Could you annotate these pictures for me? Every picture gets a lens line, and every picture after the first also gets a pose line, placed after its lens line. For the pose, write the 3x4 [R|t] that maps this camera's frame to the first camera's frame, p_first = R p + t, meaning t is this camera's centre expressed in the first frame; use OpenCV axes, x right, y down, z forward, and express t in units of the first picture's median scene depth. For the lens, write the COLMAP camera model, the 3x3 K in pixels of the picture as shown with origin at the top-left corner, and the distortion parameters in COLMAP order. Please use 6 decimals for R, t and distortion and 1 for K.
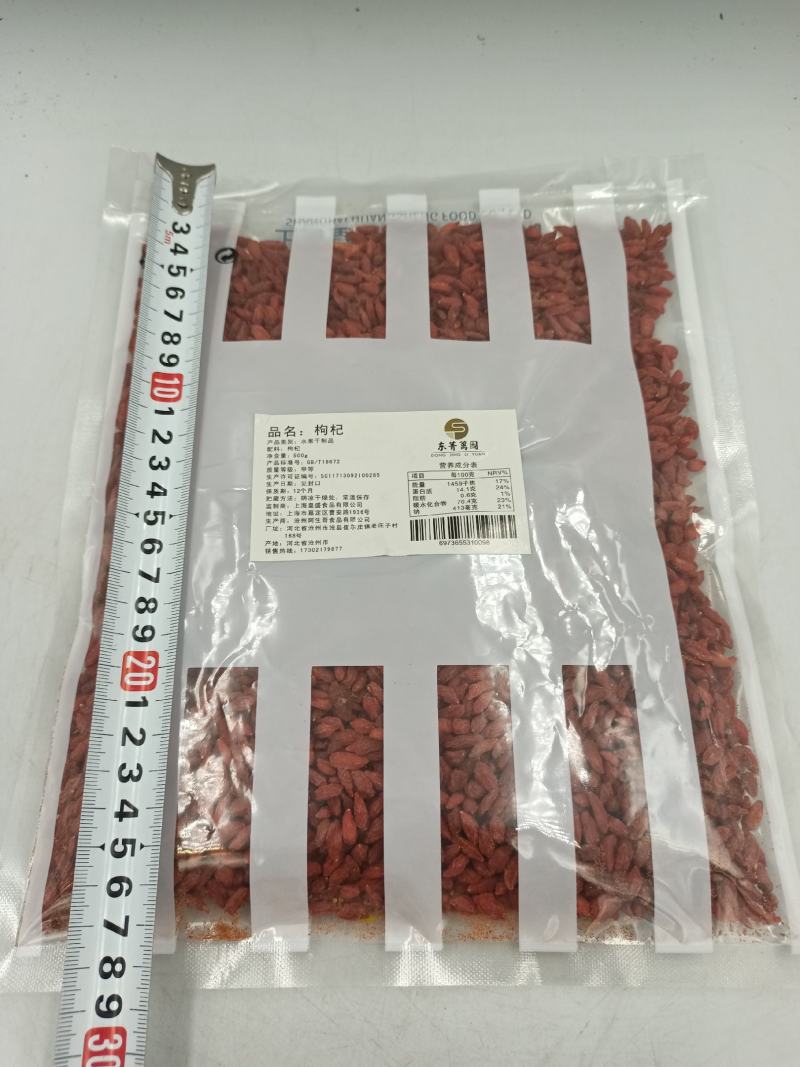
lens RADIAL K [[744.6, 0, 400.0], [0, 744.6, 533.5], [0, 0, 1]] dist [-0.002868, -0.003760]
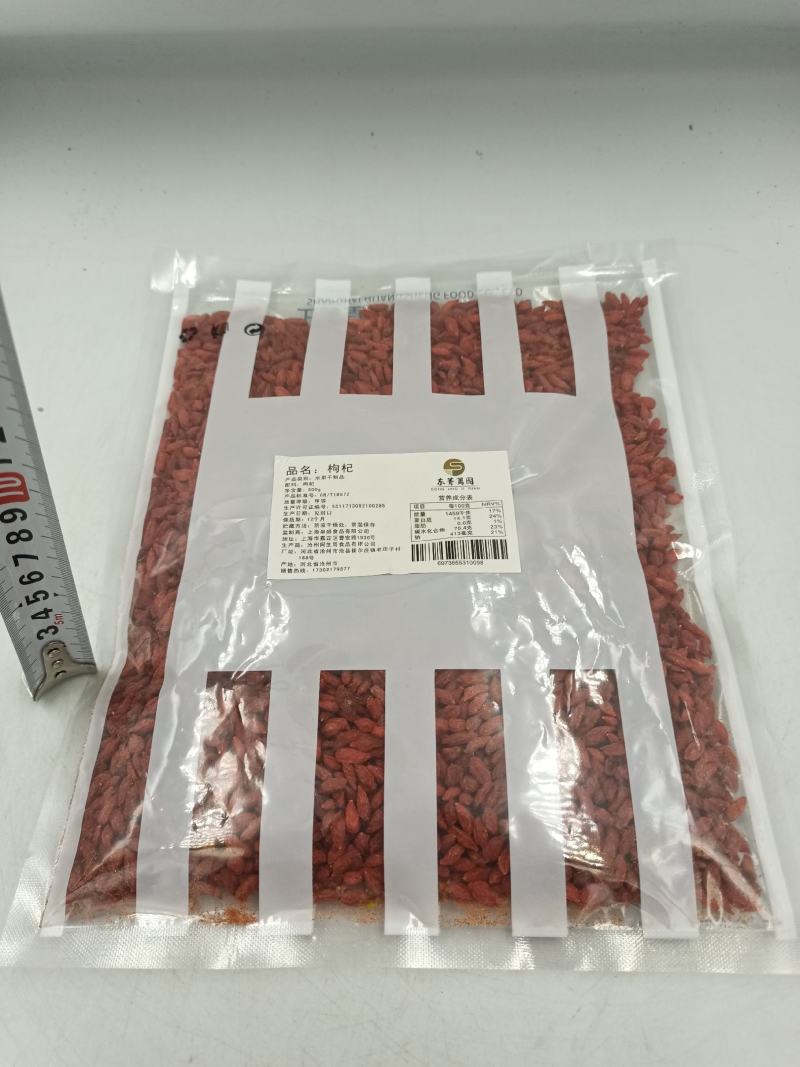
lens RADIAL K [[744.6, 0, 400.0], [0, 744.6, 533.5], [0, 0, 1]] dist [-0.002868, -0.003760]
pose [[0.999256, -0.008129, -0.037691, 0.037814], [0.002724, 0.989964, -0.141294, 0.121093], [0.038462, 0.141086, 0.989250, -0.098926]]
